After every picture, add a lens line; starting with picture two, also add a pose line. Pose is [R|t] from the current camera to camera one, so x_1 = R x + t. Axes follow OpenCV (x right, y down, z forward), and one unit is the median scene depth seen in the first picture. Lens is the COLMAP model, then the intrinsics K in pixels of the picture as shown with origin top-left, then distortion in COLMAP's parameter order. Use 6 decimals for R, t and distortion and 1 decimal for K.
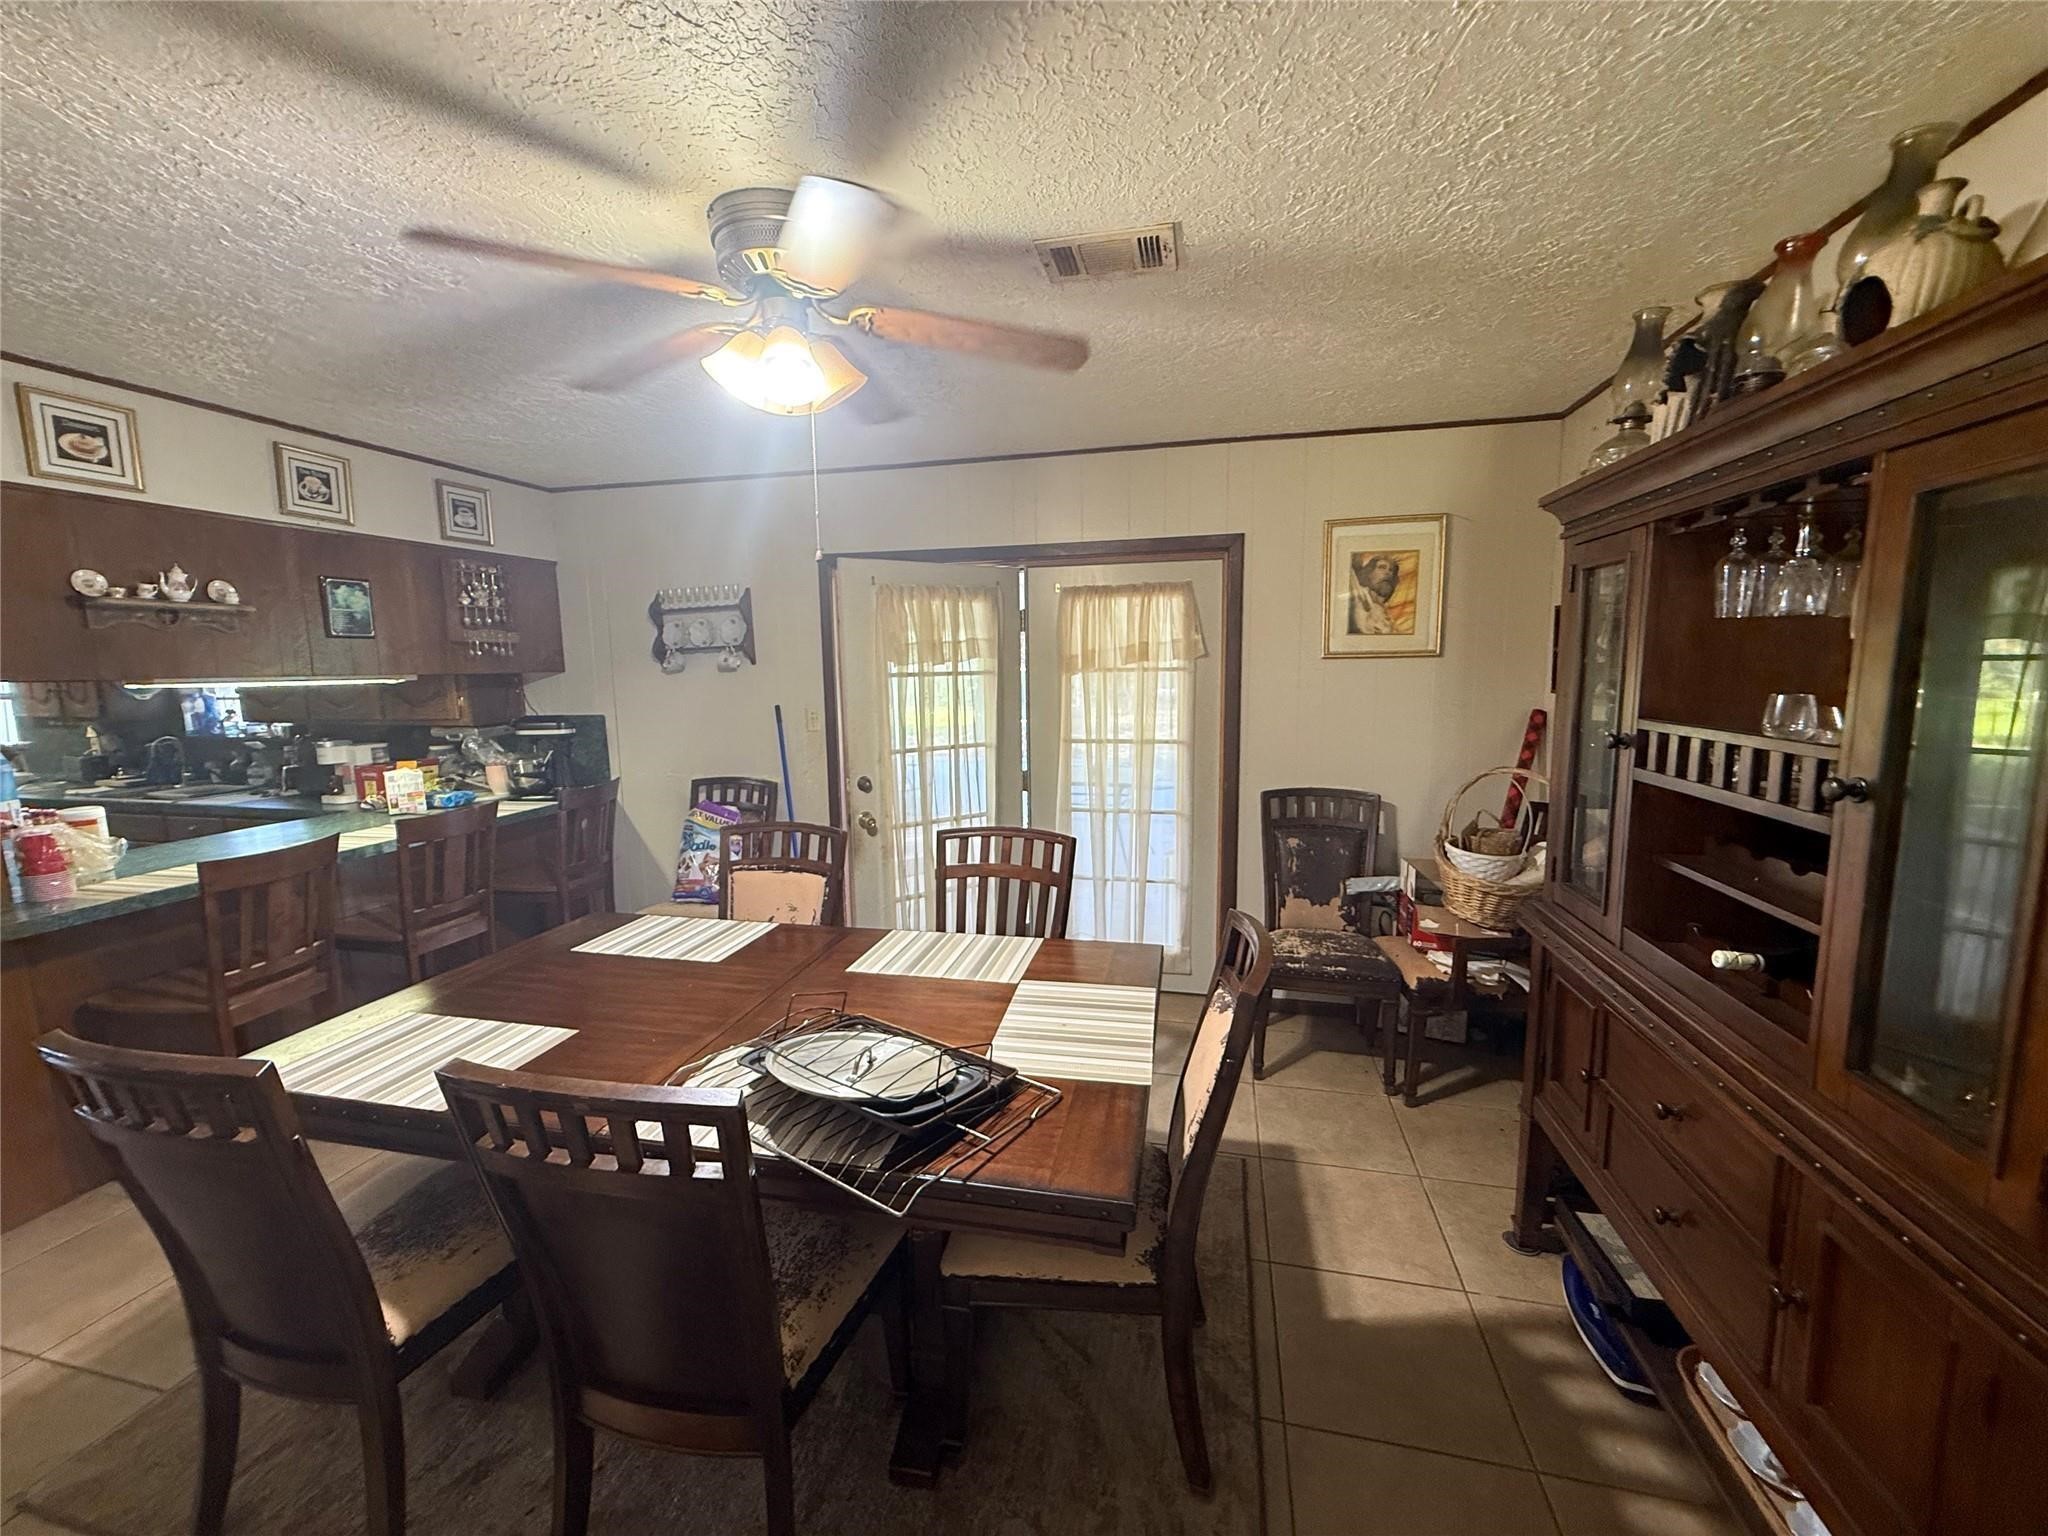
lens RADIAL K [[825.4, 0, 1012.6], [0, 825.4, 766.6], [0, 0, 1]] dist [-0.001765, -0.000496]
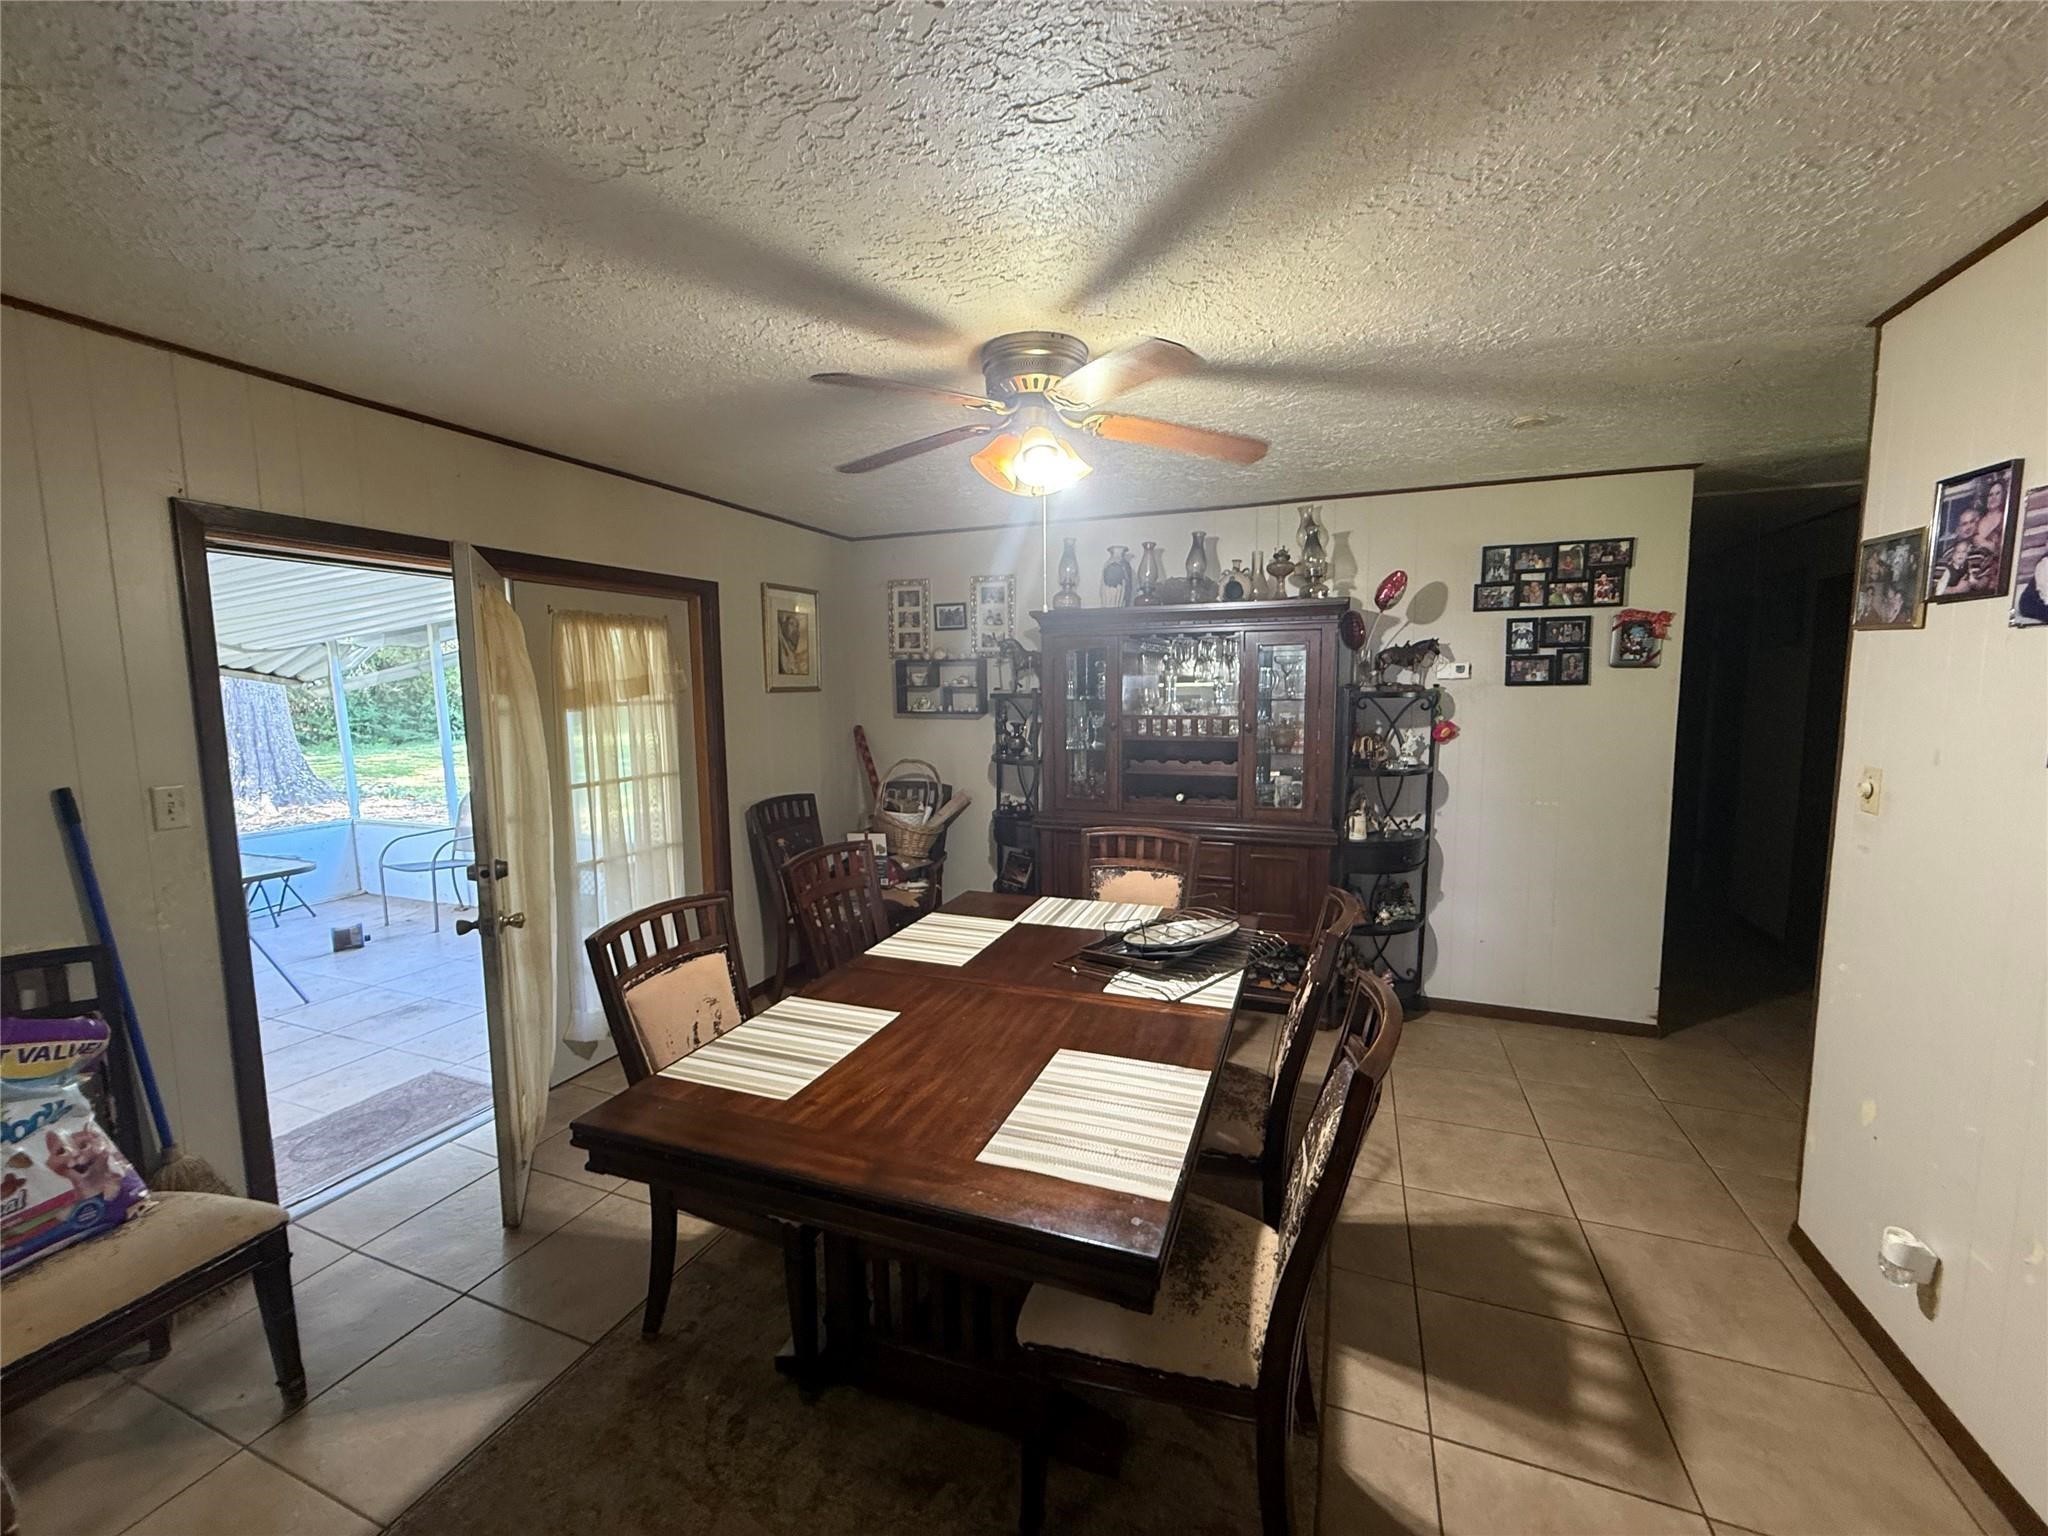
lens RADIAL K [[825.4, 0, 1012.6], [0, 825.4, 766.6], [0, 0, 1]] dist [-0.001765, -0.000496]
pose [[0.144550, -0.088097, 0.985568, -0.823340], [0.136318, 0.988305, 0.068349, -0.056194], [-0.980063, 0.124471, 0.154868, 0.468899]]
